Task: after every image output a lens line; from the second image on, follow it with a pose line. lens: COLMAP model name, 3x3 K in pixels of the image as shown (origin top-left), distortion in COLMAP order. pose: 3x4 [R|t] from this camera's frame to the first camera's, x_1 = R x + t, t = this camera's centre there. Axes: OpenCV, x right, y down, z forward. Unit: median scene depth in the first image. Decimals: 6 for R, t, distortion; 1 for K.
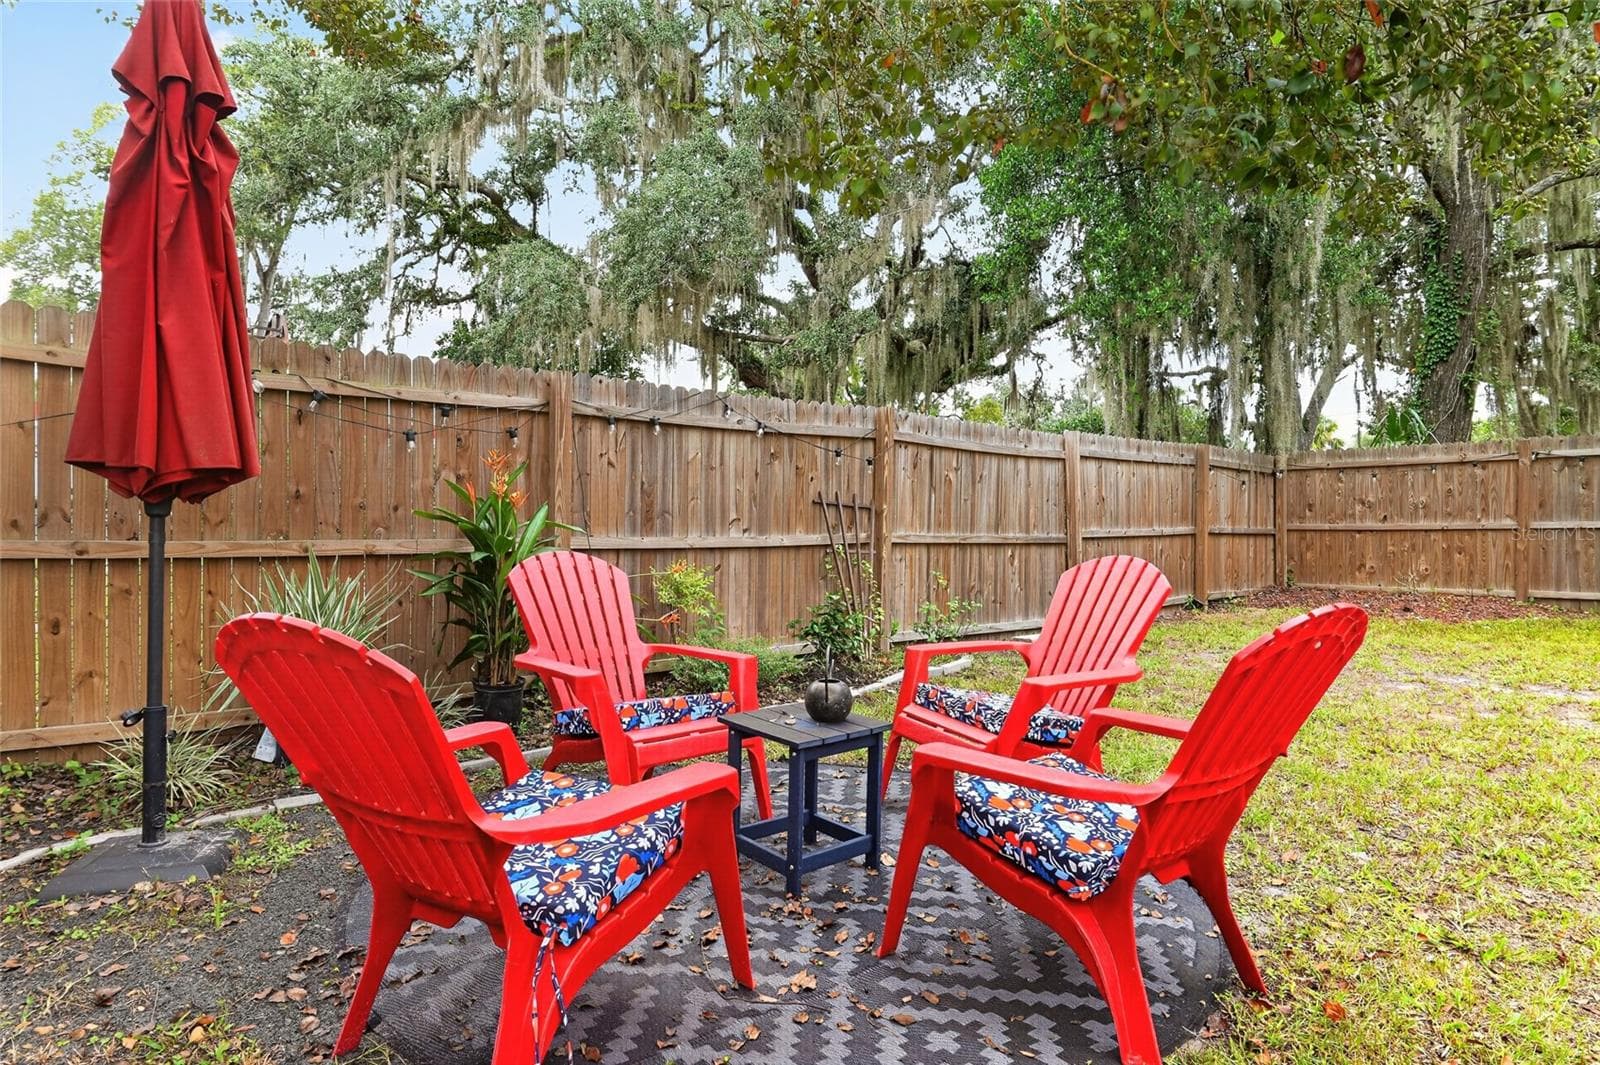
lens RADIAL K [[908.1, 0, 799.3], [0, 908.1, 534.6], [0, 0, 1]] dist [0.000437, -0.001028]
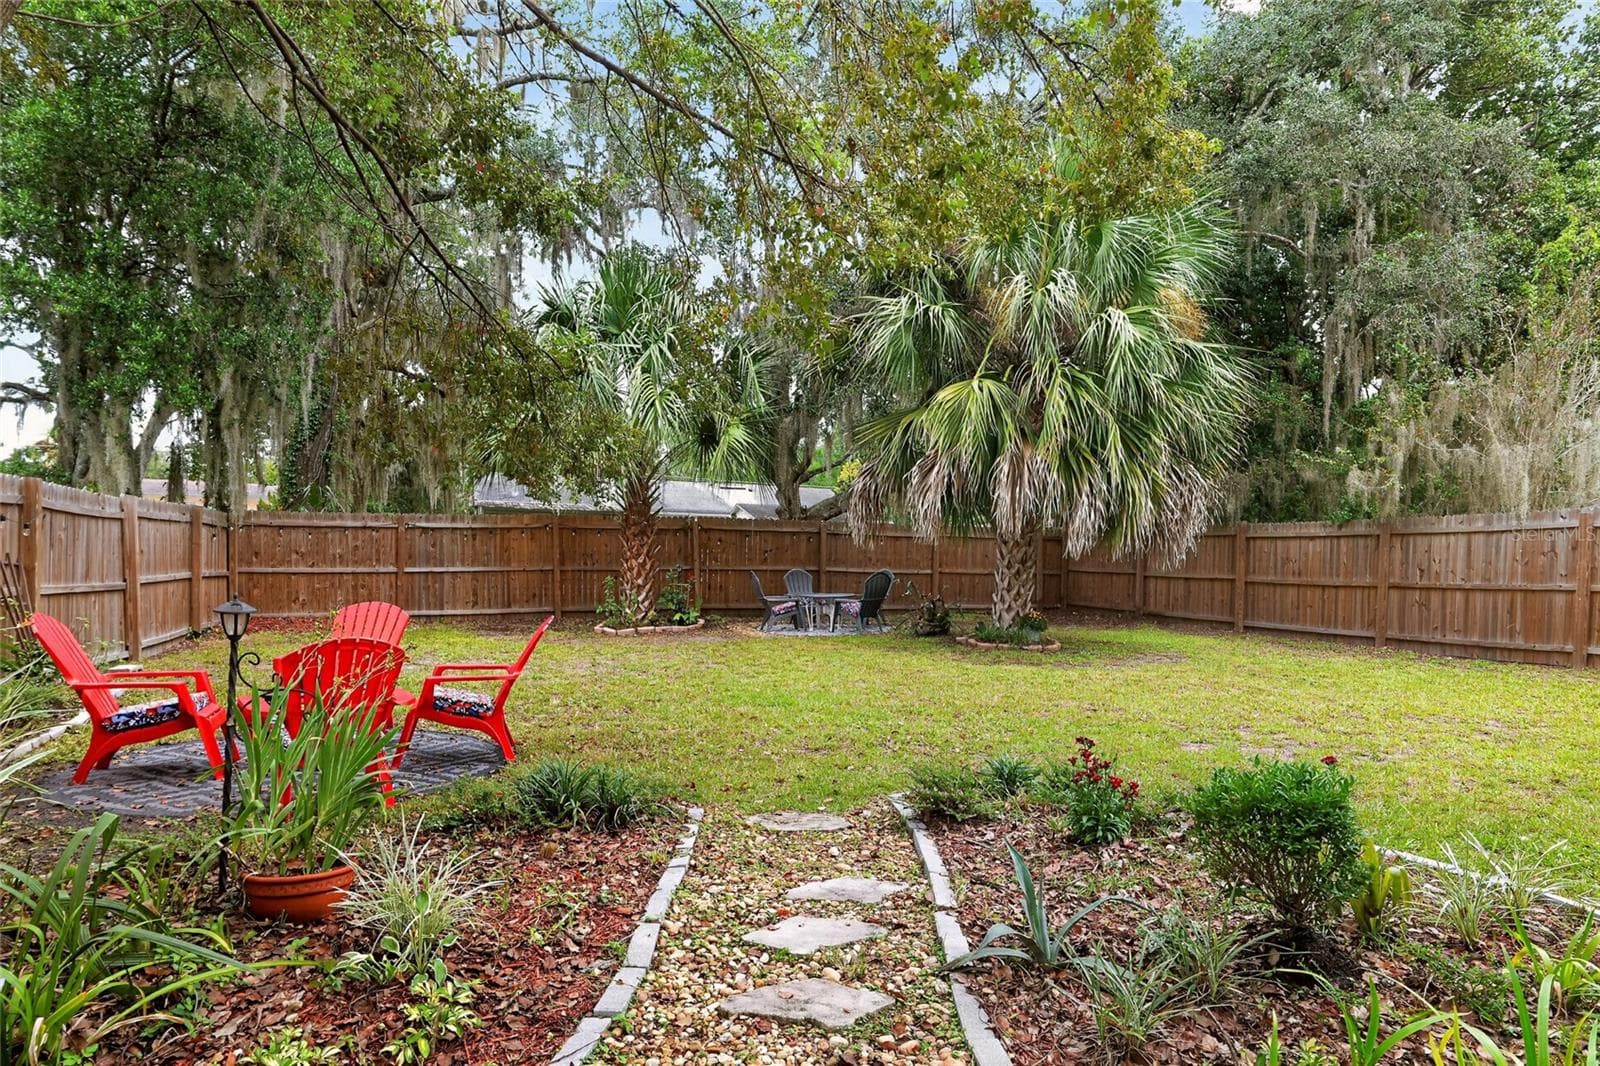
lens RADIAL K [[997.3, 0, 800.7], [0, 997.3, 554.9], [0, 0, 1]] dist [0.001328, -0.003367]
pose [[0.369074, 0.004780, 0.929388, -0.532961], [0.000052, 0.999987, -0.005164, -0.026956], [-0.929400, 0.001954, 0.369068, -0.266475]]
